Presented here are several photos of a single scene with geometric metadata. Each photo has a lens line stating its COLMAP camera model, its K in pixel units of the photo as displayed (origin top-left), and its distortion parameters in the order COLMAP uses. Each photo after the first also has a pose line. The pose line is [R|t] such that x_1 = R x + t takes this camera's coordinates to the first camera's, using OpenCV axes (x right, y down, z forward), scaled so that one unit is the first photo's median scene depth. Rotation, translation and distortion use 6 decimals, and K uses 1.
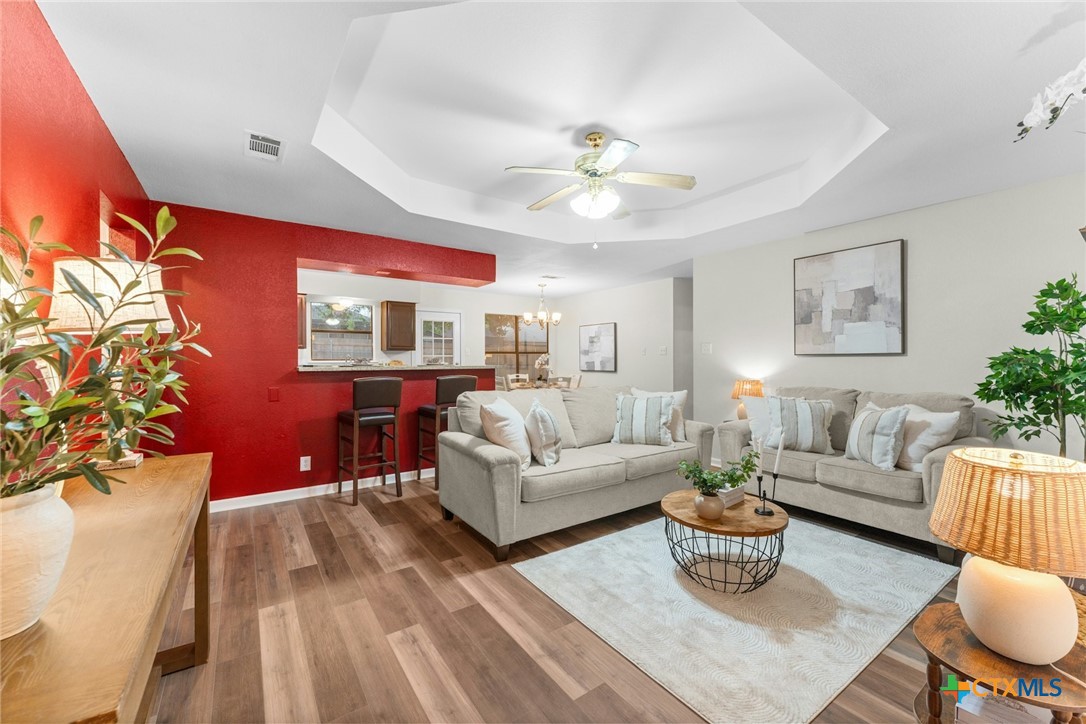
lens RADIAL K [[433.2, 0, 540.3], [0, 433.2, 358.6], [0, 0, 1]] dist [-0.002050, -0.000304]
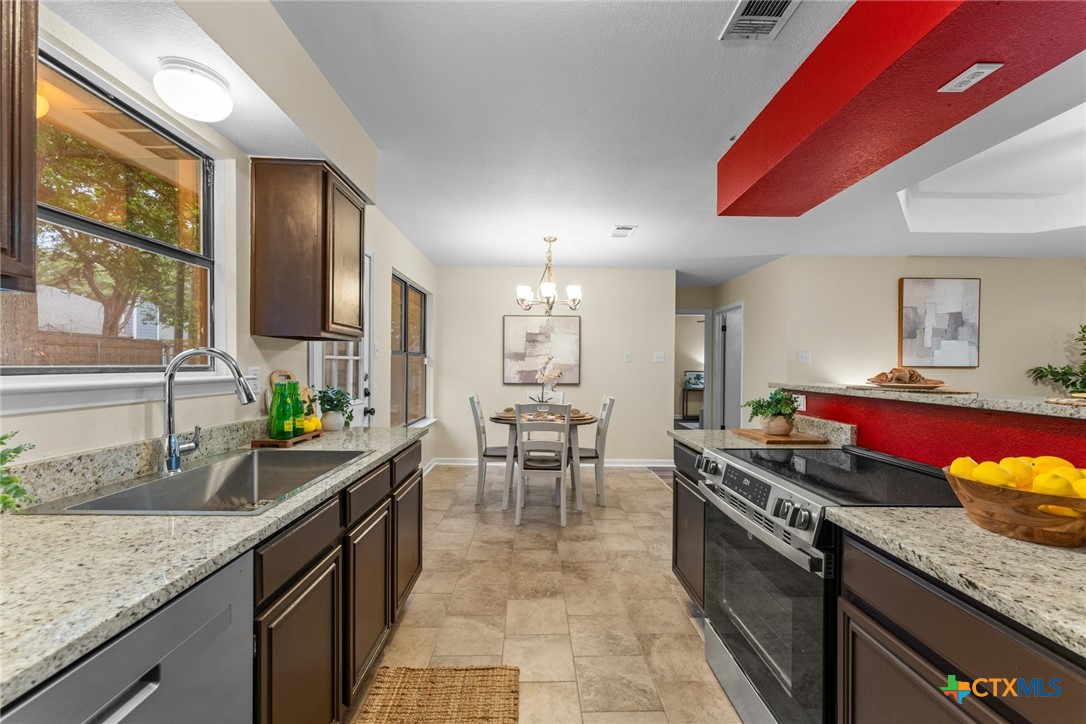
lens RADIAL K [[433.2, 0, 540.5], [0, 433.2, 365.2], [0, 0, 1]] dist [-0.002050, -0.000304]
pose [[0.550405, 0.004100, 0.834887, -0.857993], [-0.010764, 0.999940, 0.002186, -0.005350], [-0.834828, -0.010190, 0.550416, 1.237787]]
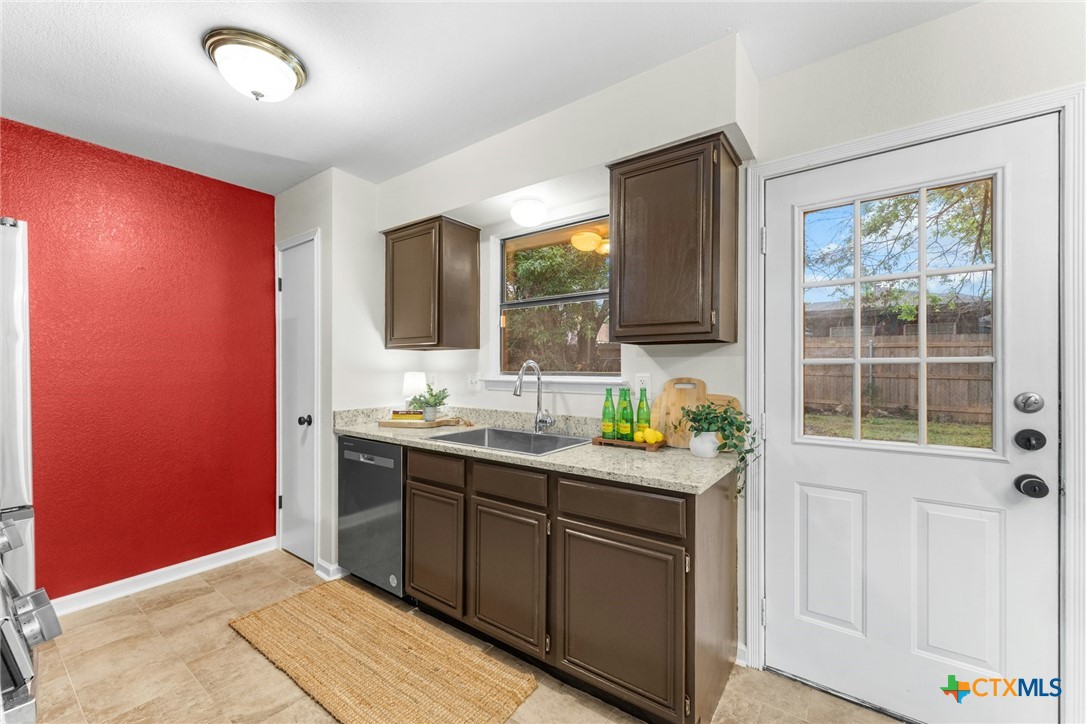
lens RADIAL K [[433.2, 0, 538.8], [0, 433.2, 370.2], [0, 0, 1]] dist [-0.002050, -0.000304]
pose [[0.329397, 0.001024, -0.944191, -0.168771], [-0.002244, 0.999997, 0.000301, -0.003575], [0.944189, 0.002019, 0.329398, 1.471586]]
